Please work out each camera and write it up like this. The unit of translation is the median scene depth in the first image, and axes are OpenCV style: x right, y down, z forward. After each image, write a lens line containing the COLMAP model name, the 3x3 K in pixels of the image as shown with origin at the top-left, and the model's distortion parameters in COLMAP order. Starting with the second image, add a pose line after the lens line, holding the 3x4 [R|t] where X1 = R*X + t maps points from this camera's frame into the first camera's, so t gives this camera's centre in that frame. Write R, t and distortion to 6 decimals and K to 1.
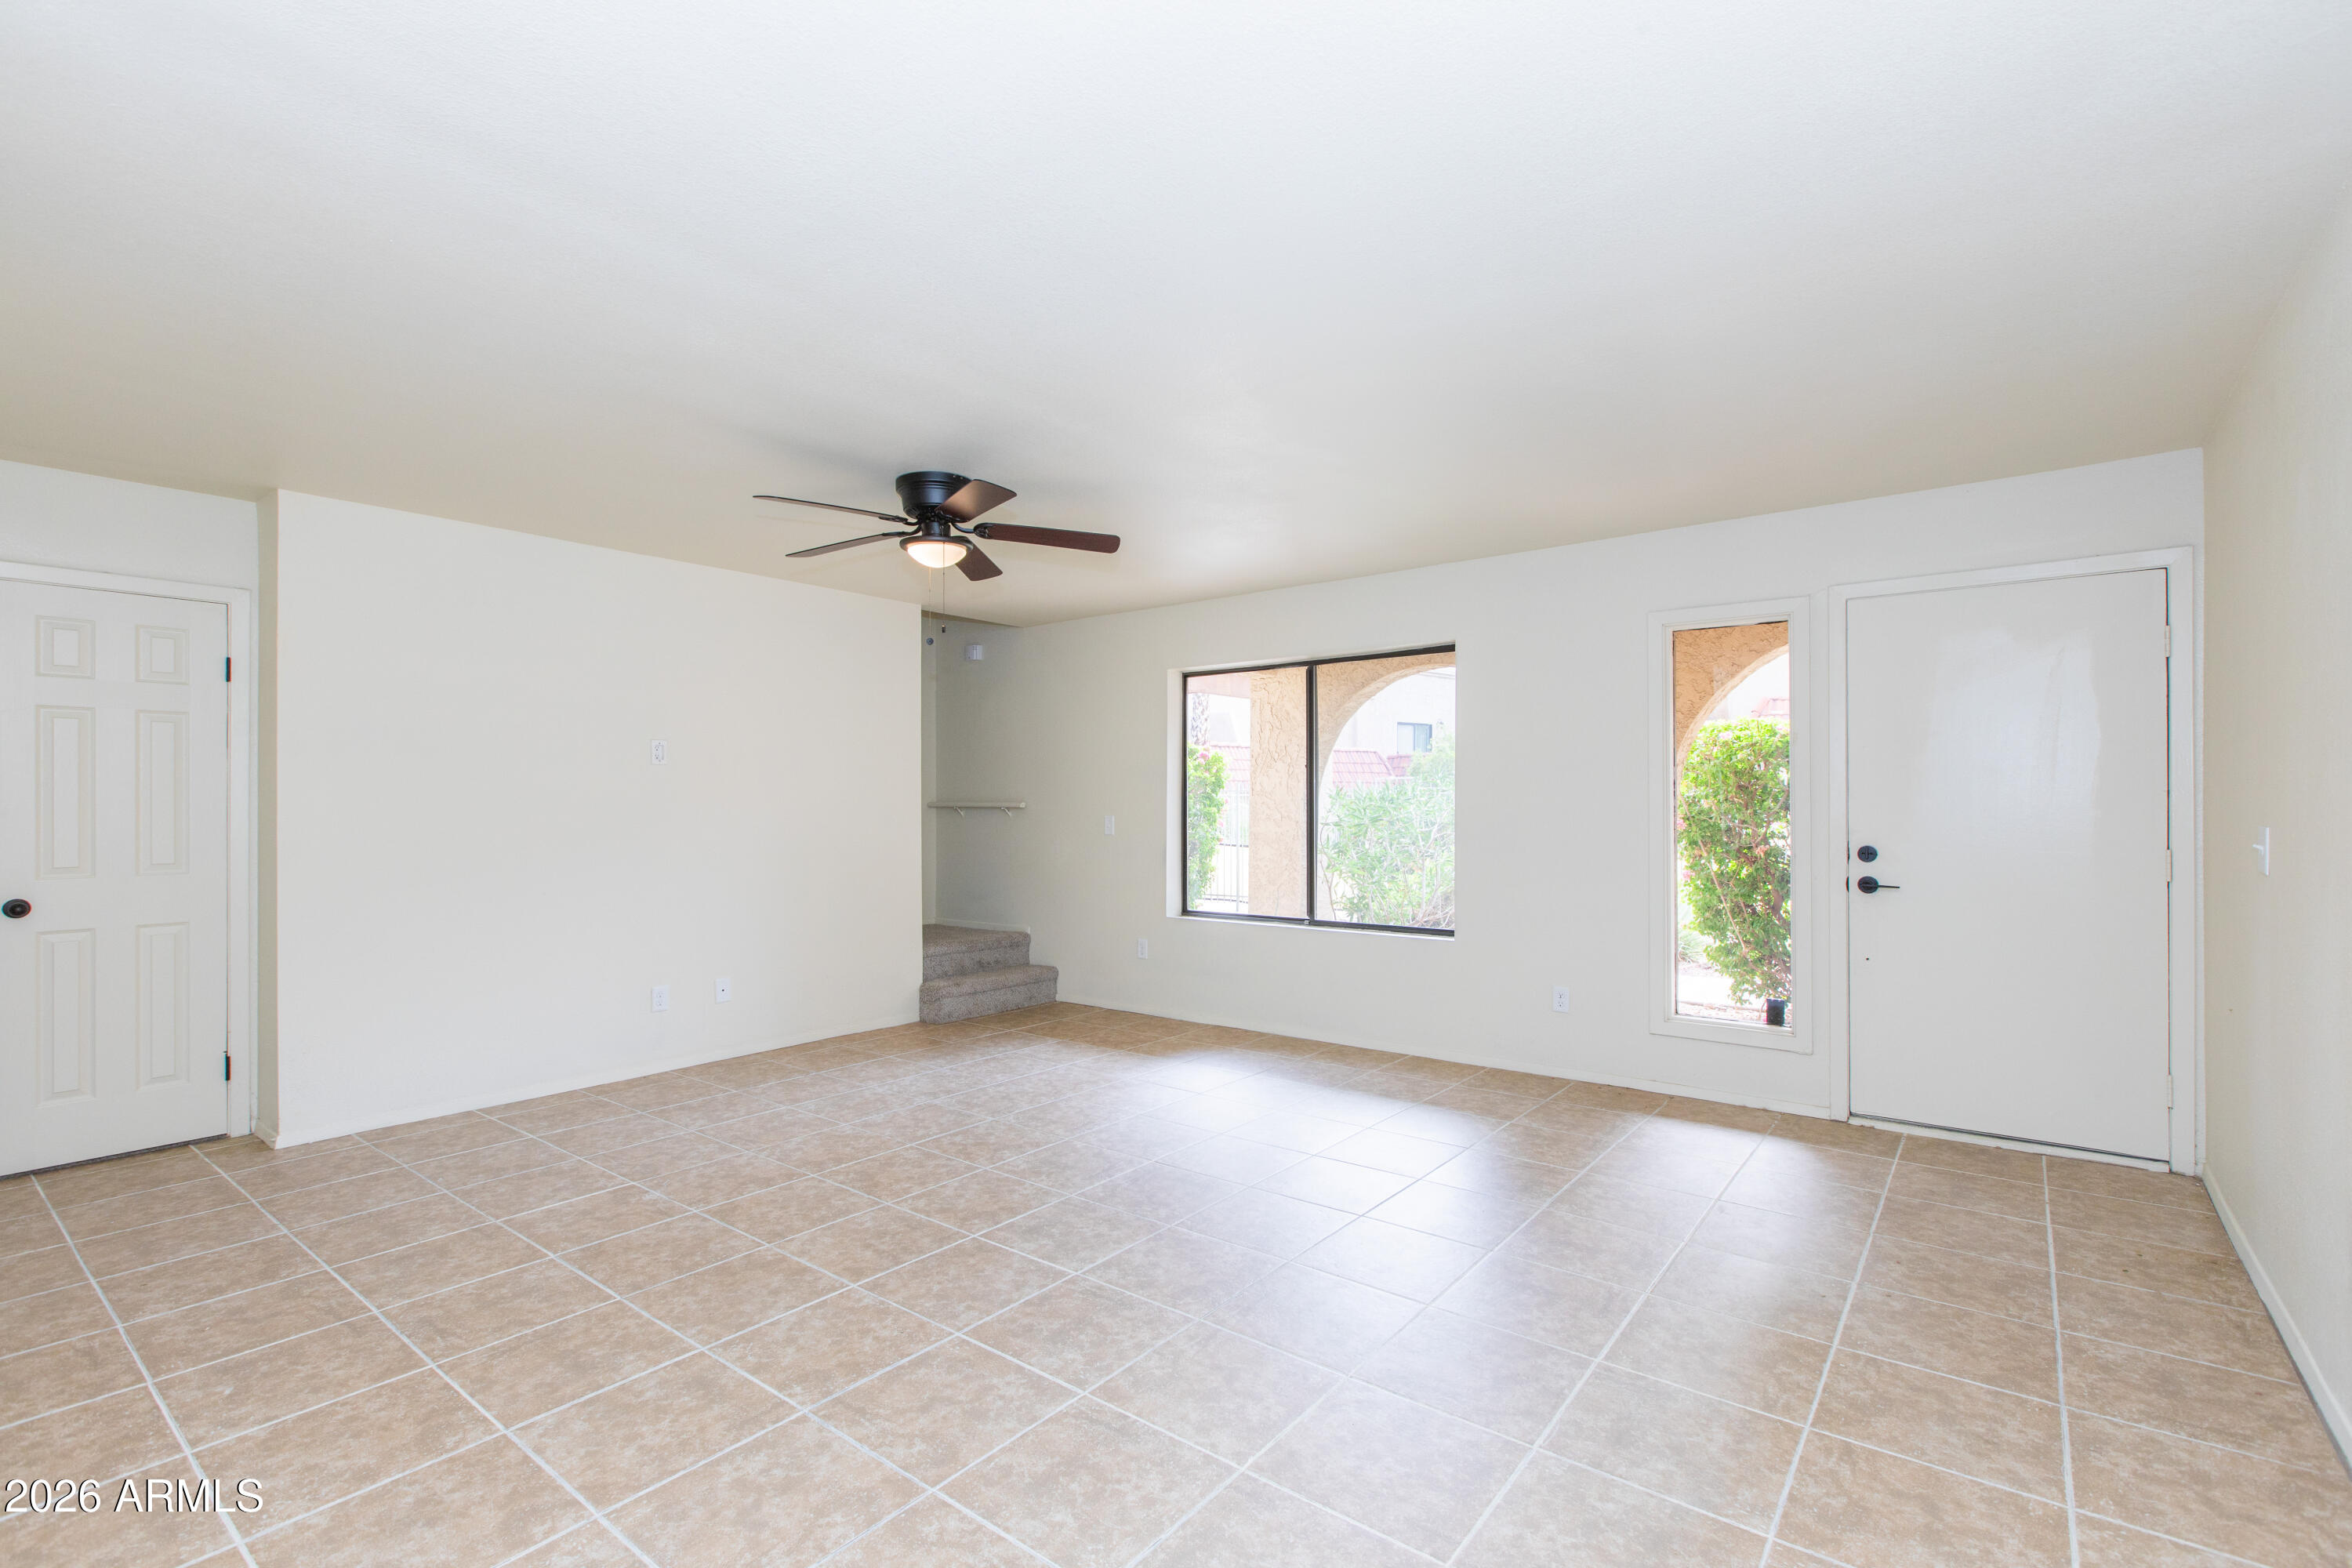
lens RADIAL K [[1067.4, 0, 1177.7], [0, 1067.4, 795.0], [0, 0, 1]] dist [0.008379, -0.002940]
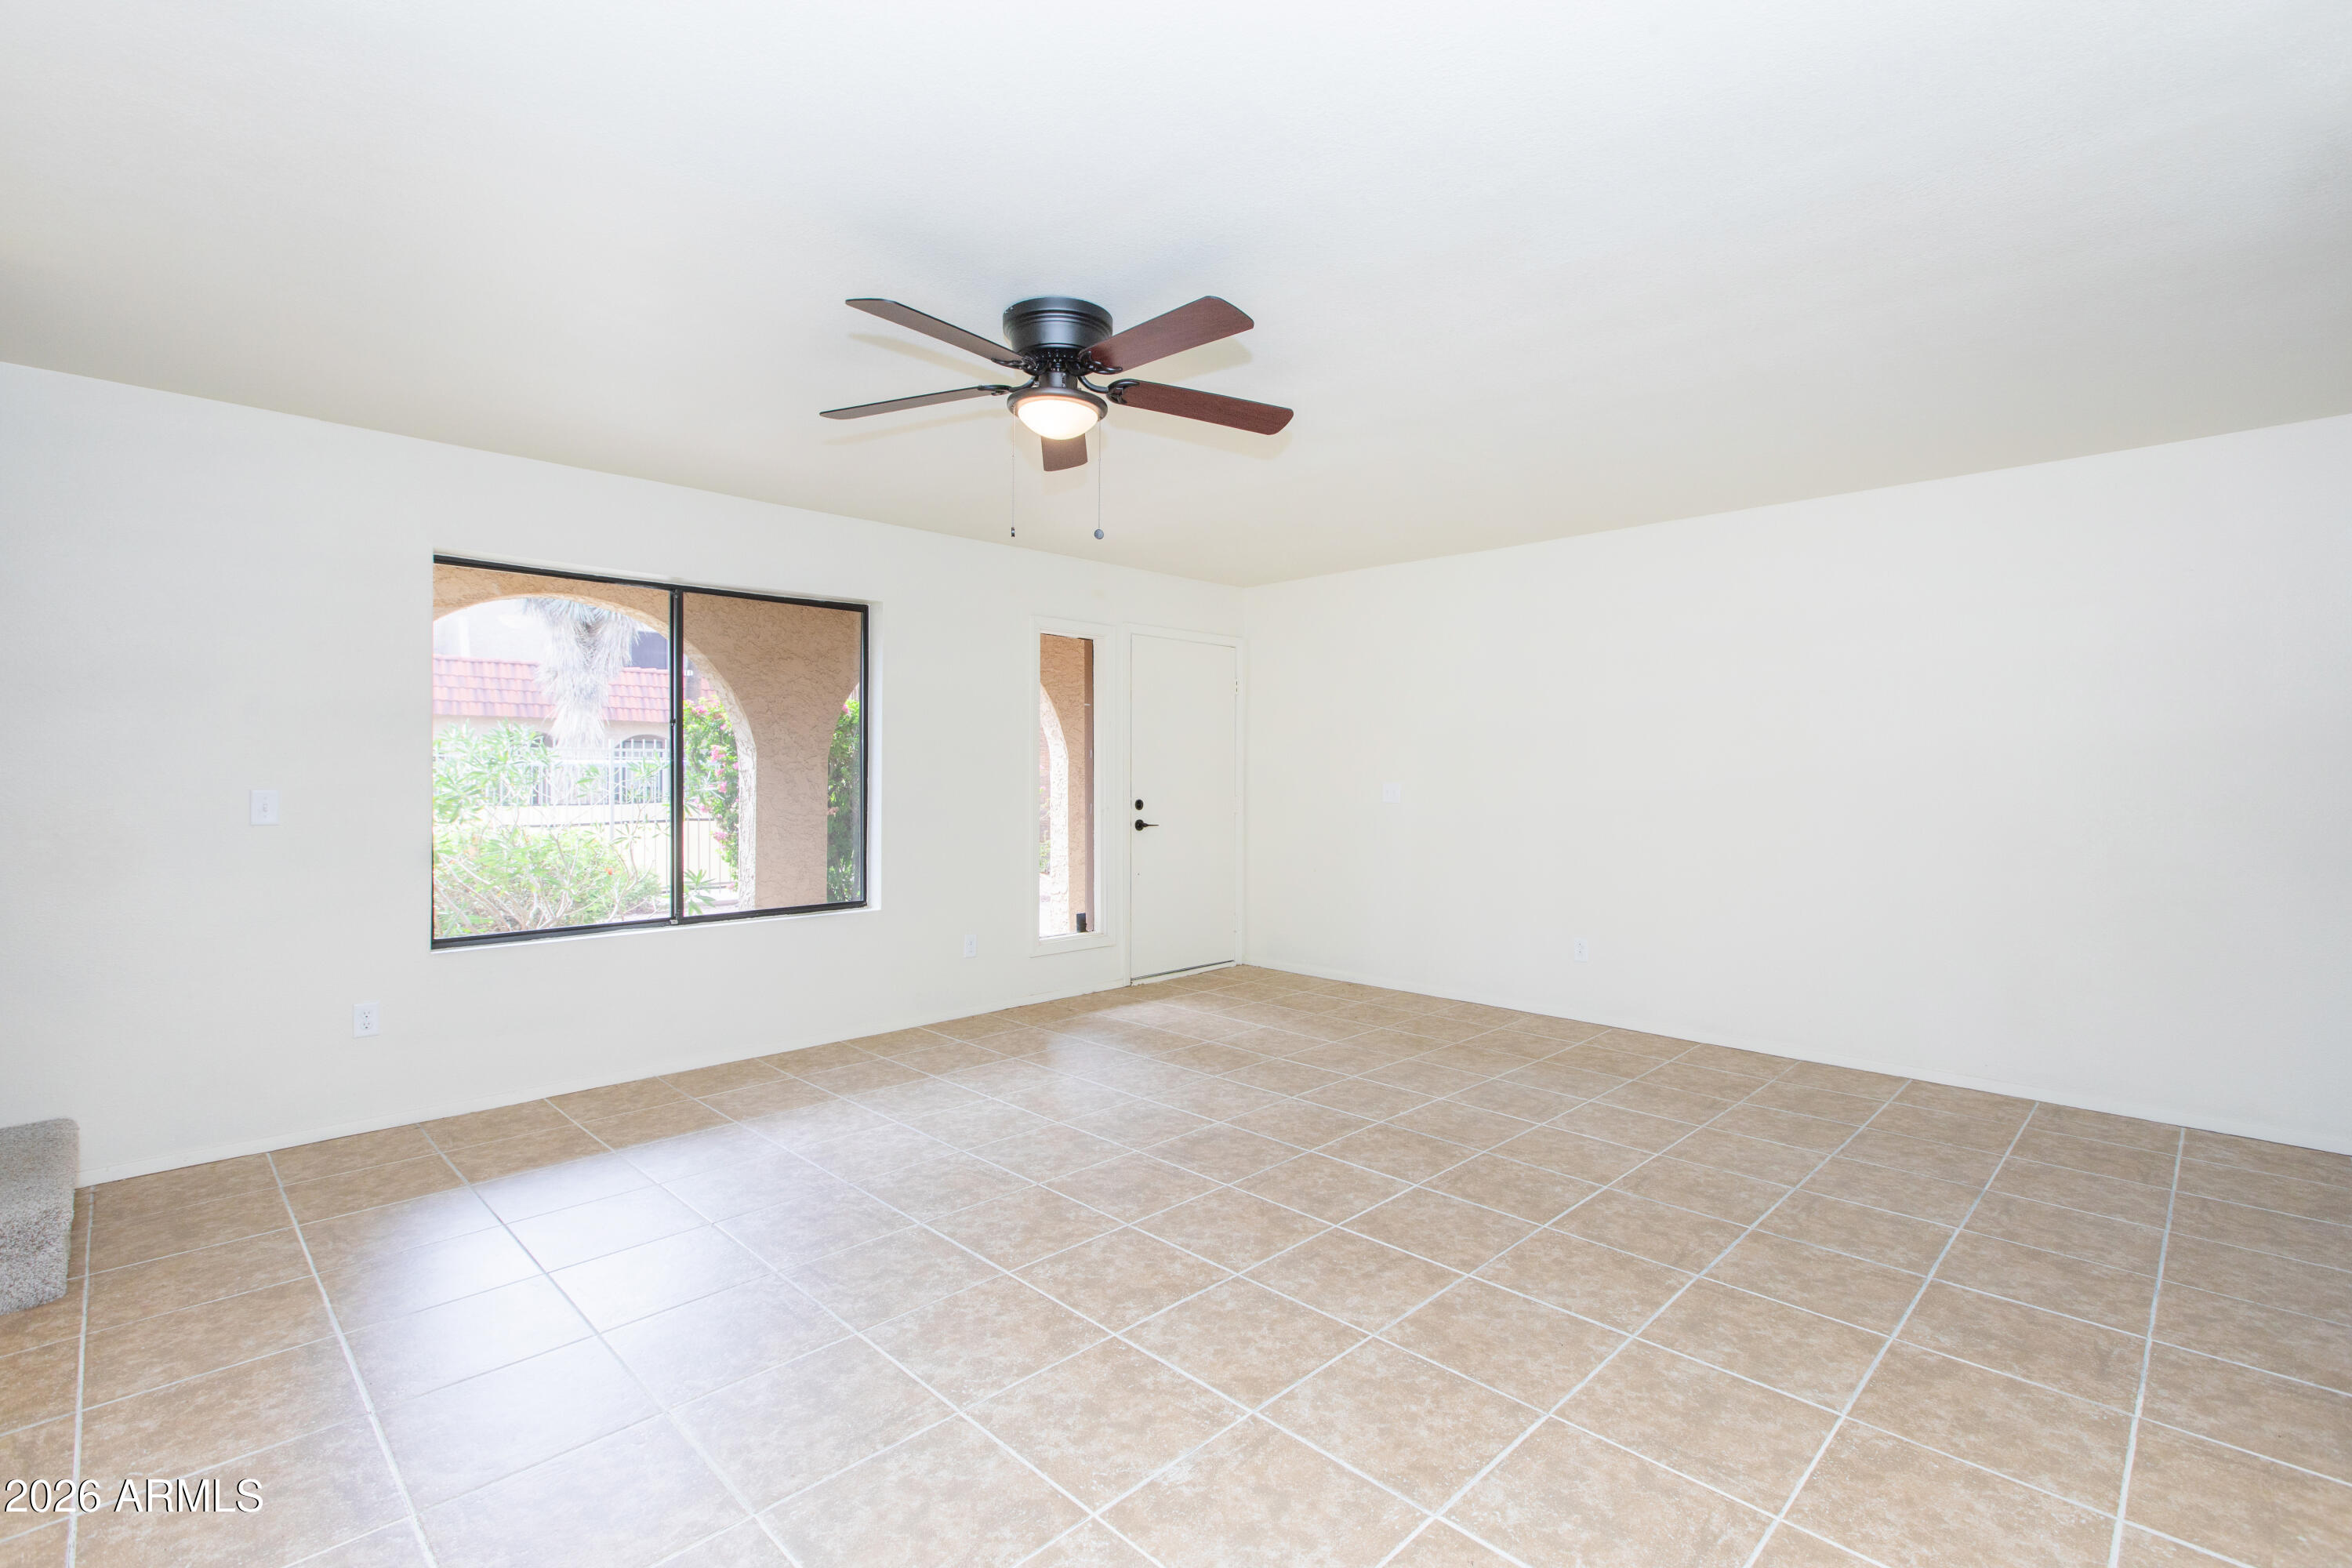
lens RADIAL K [[1067.4, 0, 1174.8], [0, 1067.4, 780.2], [0, 0, 1]] dist [0.008379, -0.002940]
pose [[0.115948, -0.006334, 0.993235, -1.131283], [-0.013828, 0.999872, 0.007991, 0.008847], [-0.993159, -0.014661, 0.115846, 1.019000]]
